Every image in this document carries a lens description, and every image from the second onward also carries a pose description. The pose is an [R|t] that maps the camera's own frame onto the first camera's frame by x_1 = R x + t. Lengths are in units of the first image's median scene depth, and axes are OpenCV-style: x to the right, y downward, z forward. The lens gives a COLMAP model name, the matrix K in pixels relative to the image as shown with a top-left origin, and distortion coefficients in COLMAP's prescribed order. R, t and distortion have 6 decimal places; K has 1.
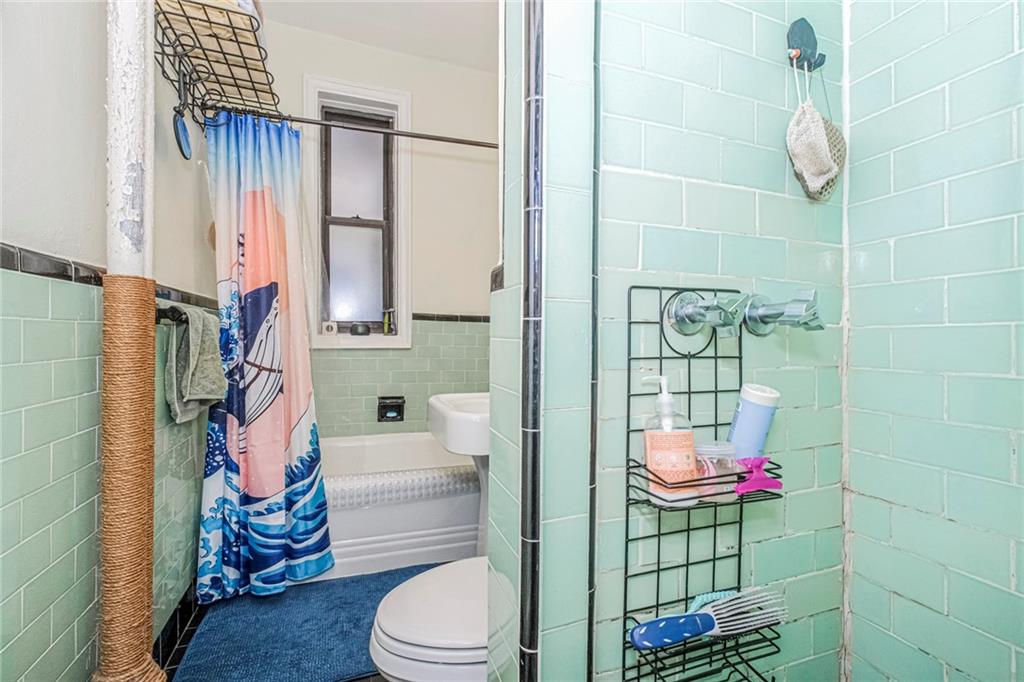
lens RADIAL K [[443.9, 0, 512.7], [0, 443.9, 335.9], [0, 0, 1]] dist [0.004820, -0.000390]
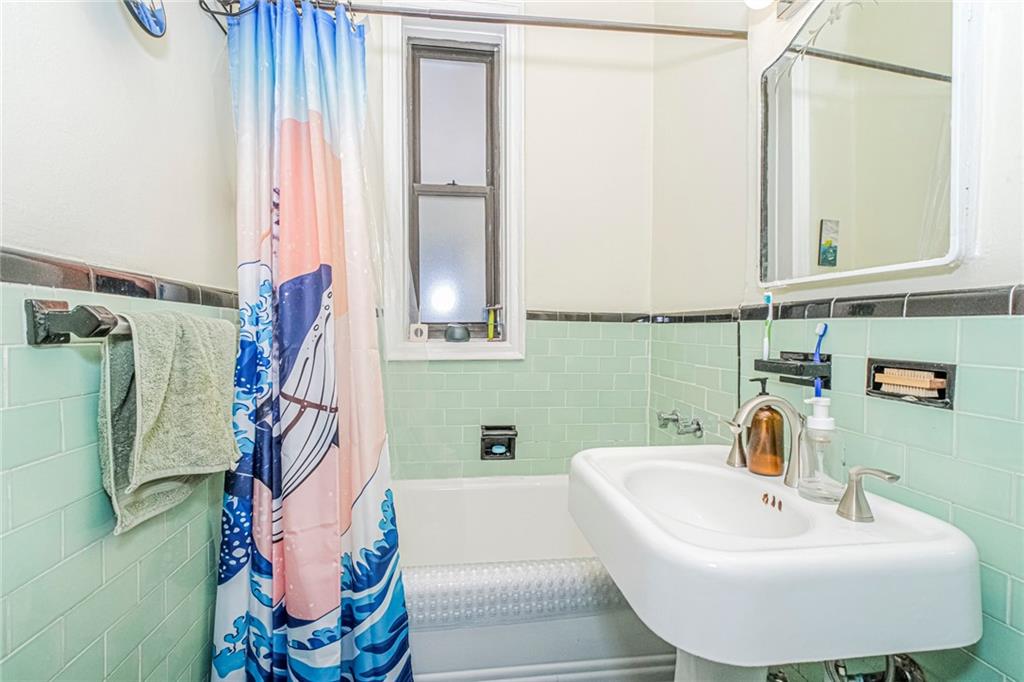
lens RADIAL K [[443.9, 0, 510.2], [0, 443.9, 340.2], [0, 0, 1]] dist [0.004820, -0.000390]
pose [[0.977127, 0.001510, -0.212652, -0.152383], [0.002845, 0.999792, 0.020172, -0.027559], [0.212639, -0.020315, 0.976920, 0.449174]]
